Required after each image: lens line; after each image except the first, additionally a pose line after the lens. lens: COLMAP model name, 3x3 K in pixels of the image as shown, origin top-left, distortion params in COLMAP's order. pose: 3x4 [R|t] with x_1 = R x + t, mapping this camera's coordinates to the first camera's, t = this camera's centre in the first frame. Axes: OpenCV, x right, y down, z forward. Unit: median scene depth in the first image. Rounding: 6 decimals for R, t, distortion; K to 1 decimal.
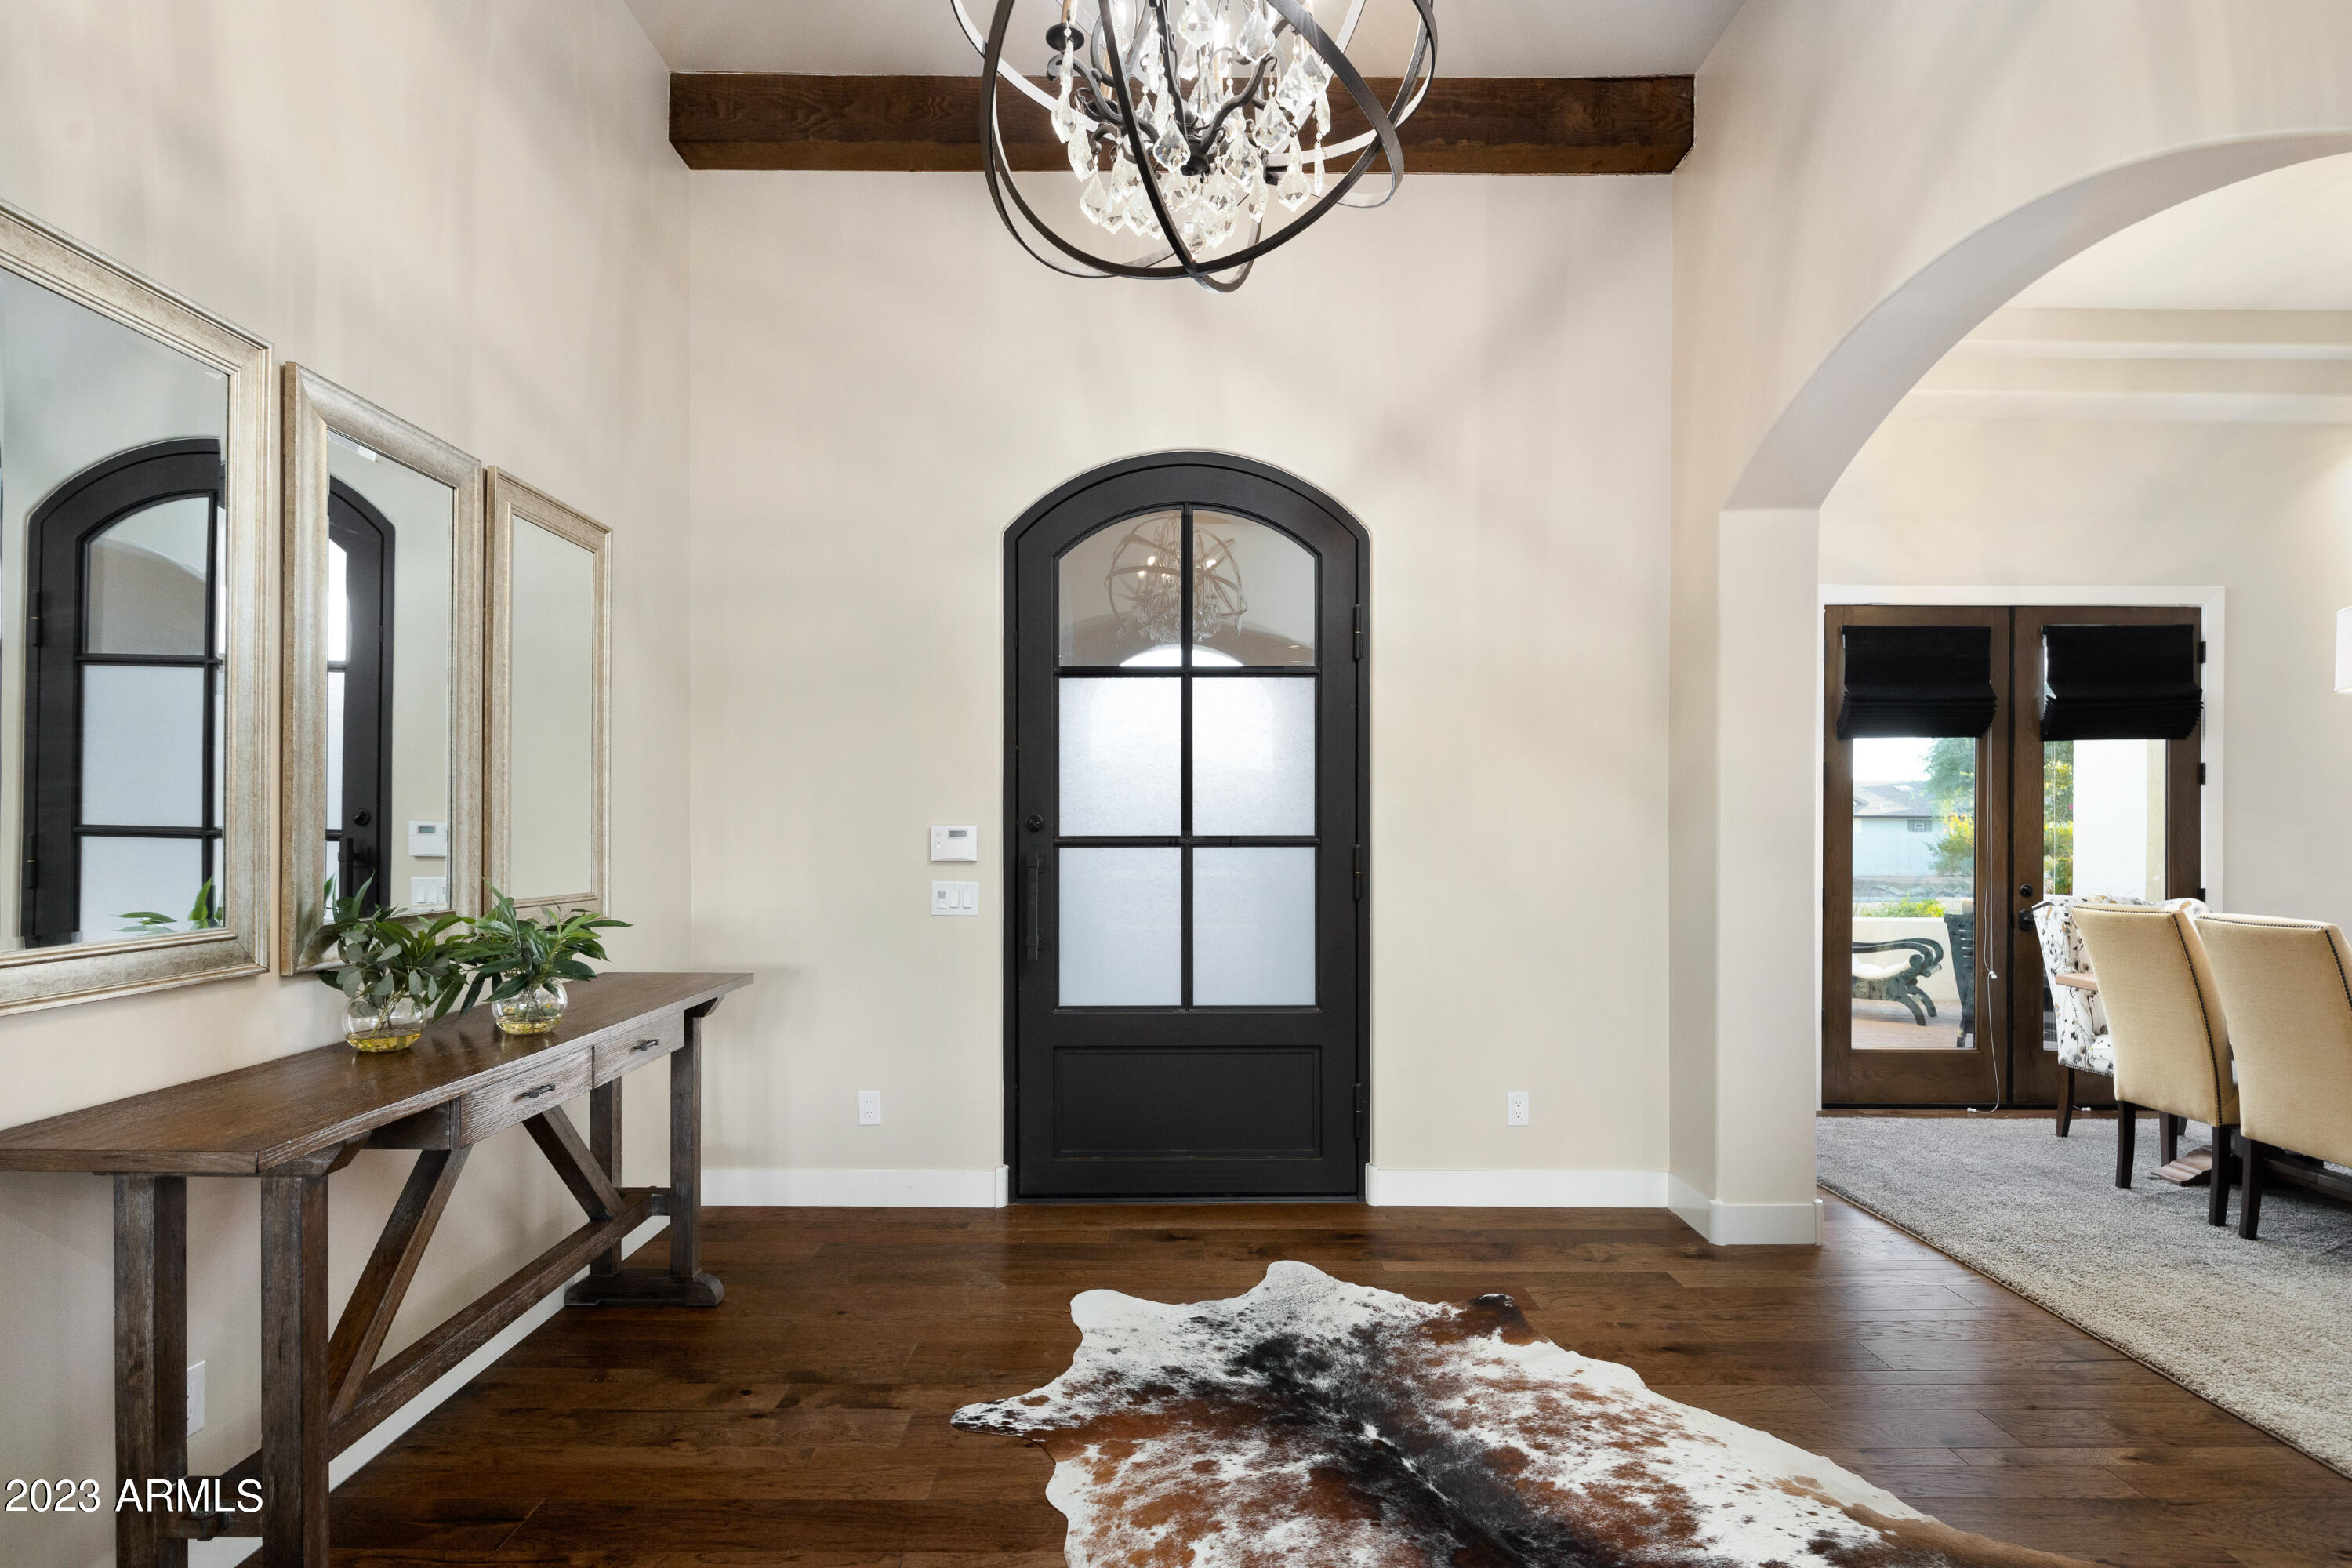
lens RADIAL K [[1195.8, 0, 1171.7], [0, 1195.8, 809.0], [0, 0, 1]] dist [0.001487, 0.000535]
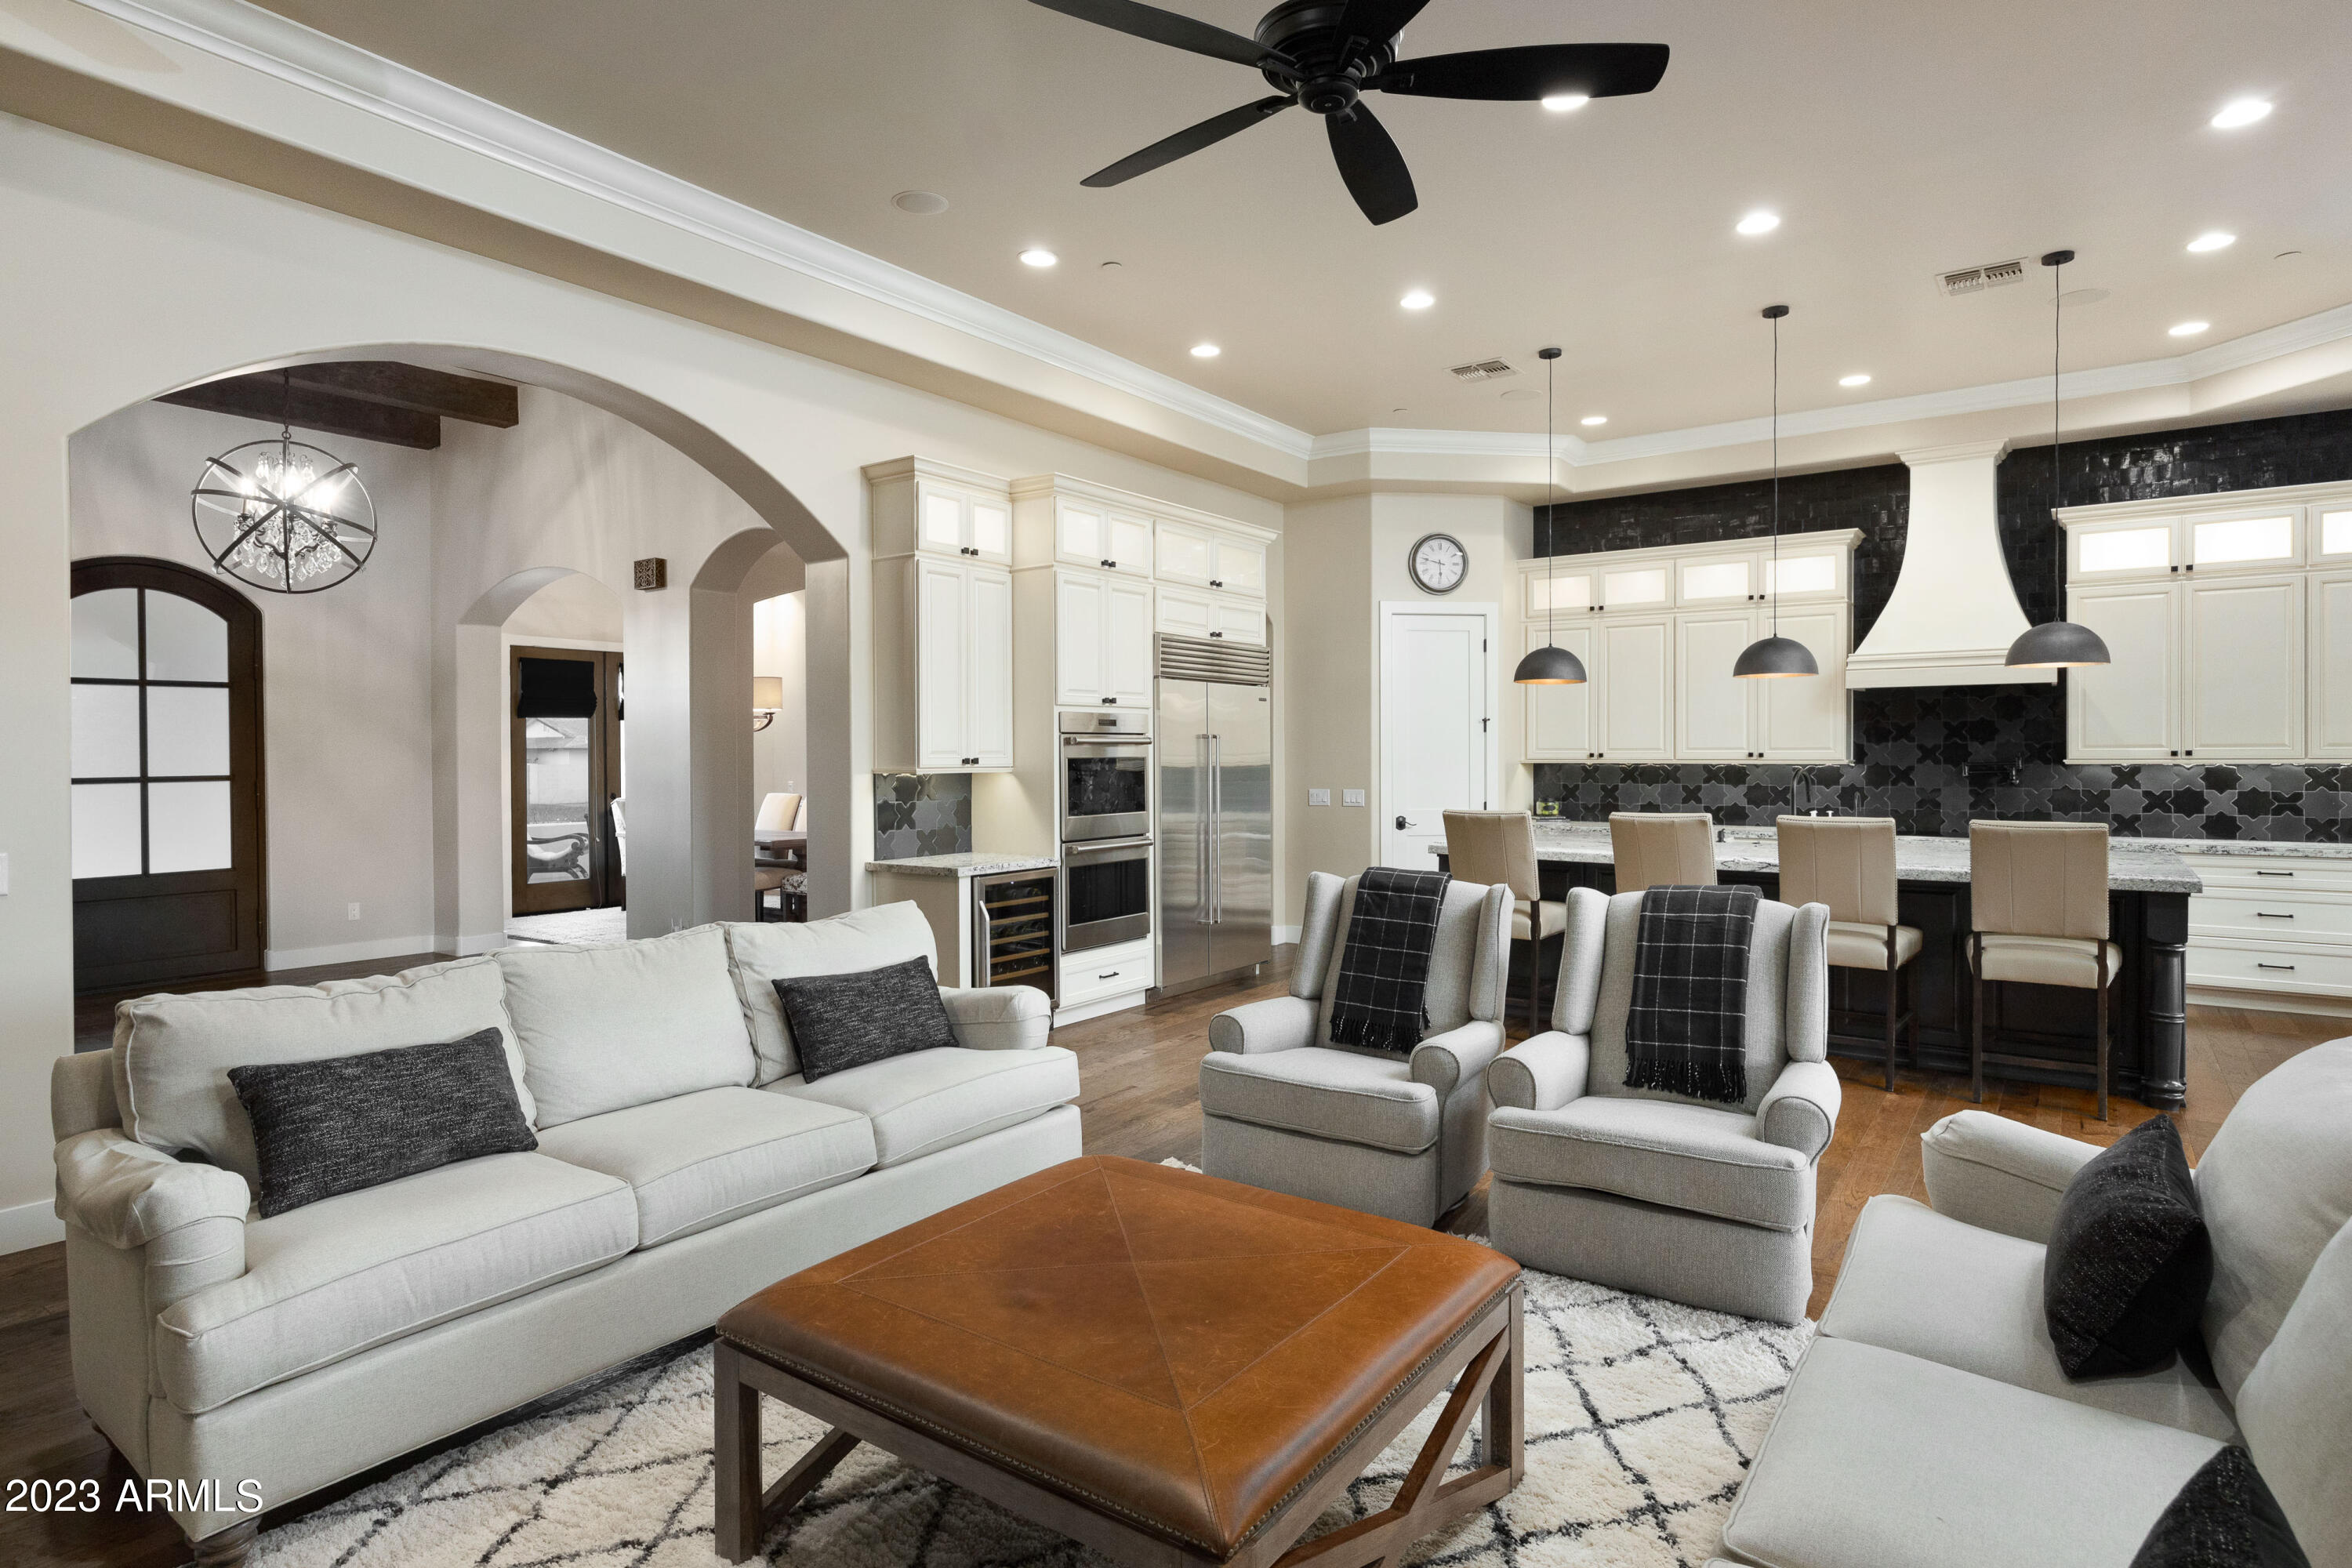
lens RADIAL K [[1273.5, 0, 1159.5], [0, 1273.5, 765.8], [0, 0, 1]] dist [-0.001492, 0.000959]
pose [[0.580783, -0.016809, 0.813885, -0.488570], [0.001321, 0.999805, 0.019706, -0.022061], [-0.814057, -0.010370, 0.580692, -0.986131]]
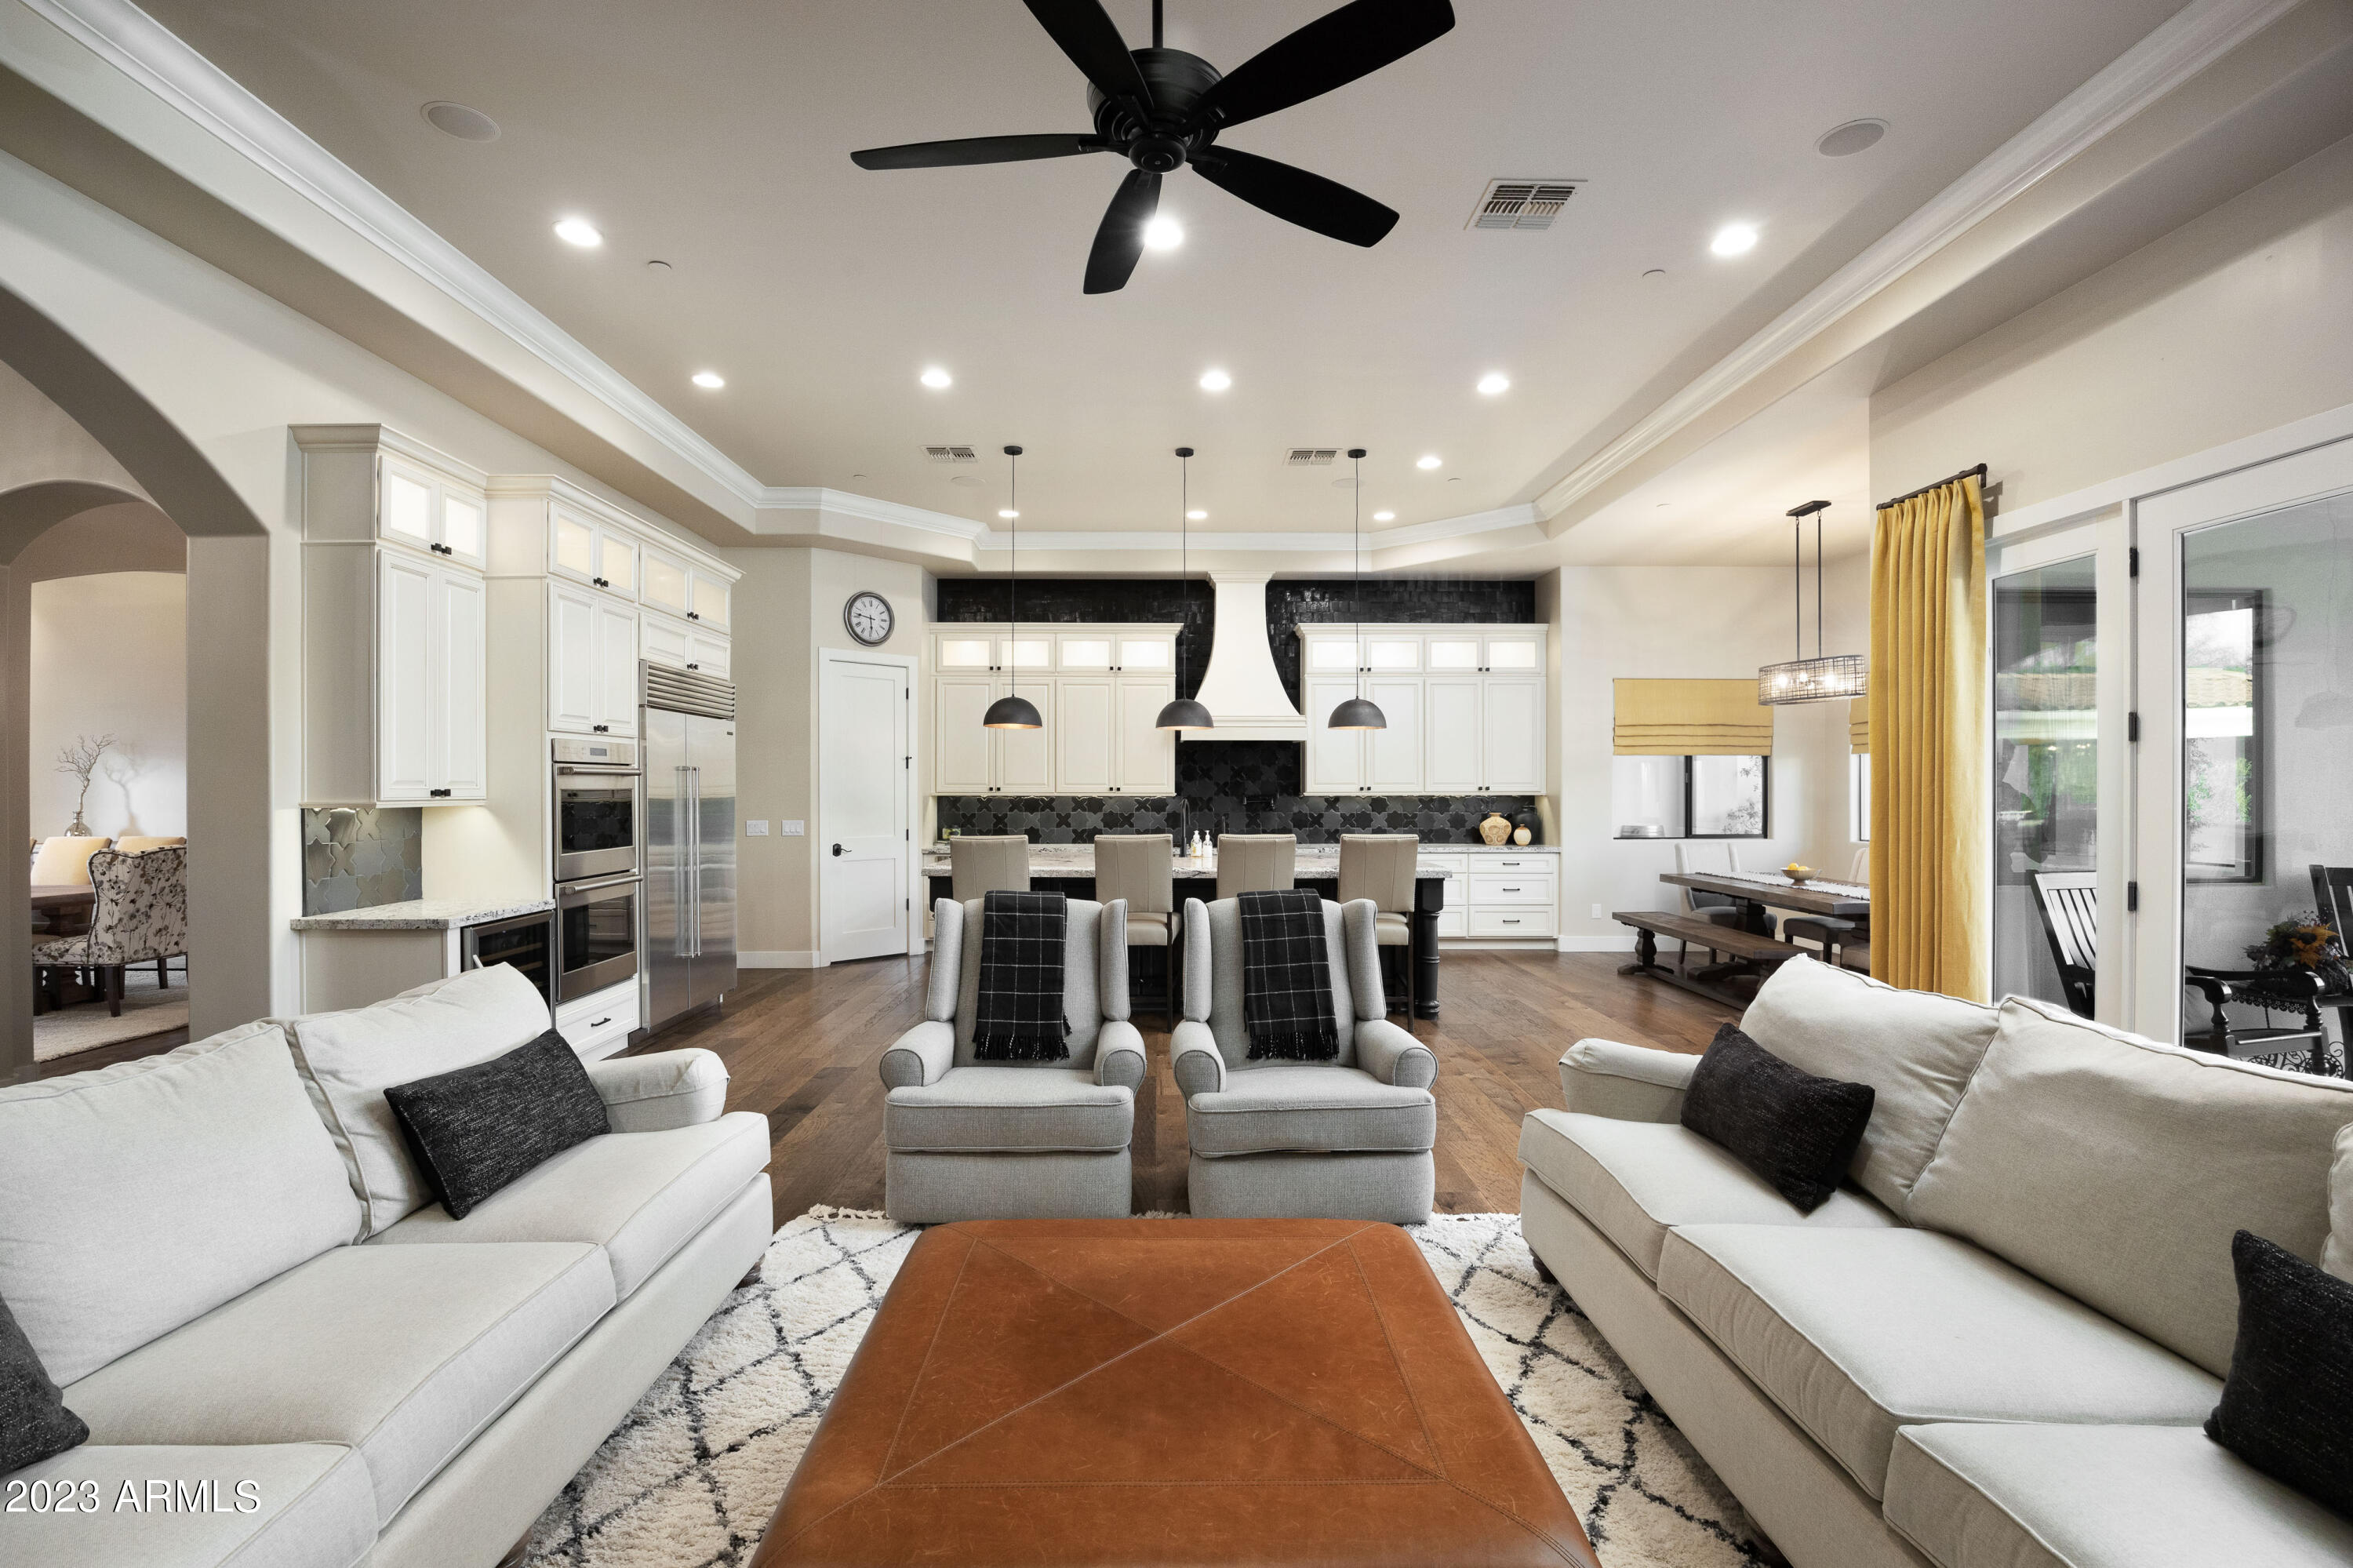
lens RADIAL K [[1044.6, 0, 1179.9], [0, 1044.6, 793.4], [0, 0, 1]] dist [-0.019451, 0.001542]
pose [[-0.025962, -0.012655, 0.999583, -0.466706], [-0.008395, 0.999887, 0.012441, -0.018021], [-0.999628, -0.008069, -0.026065, -0.717182]]
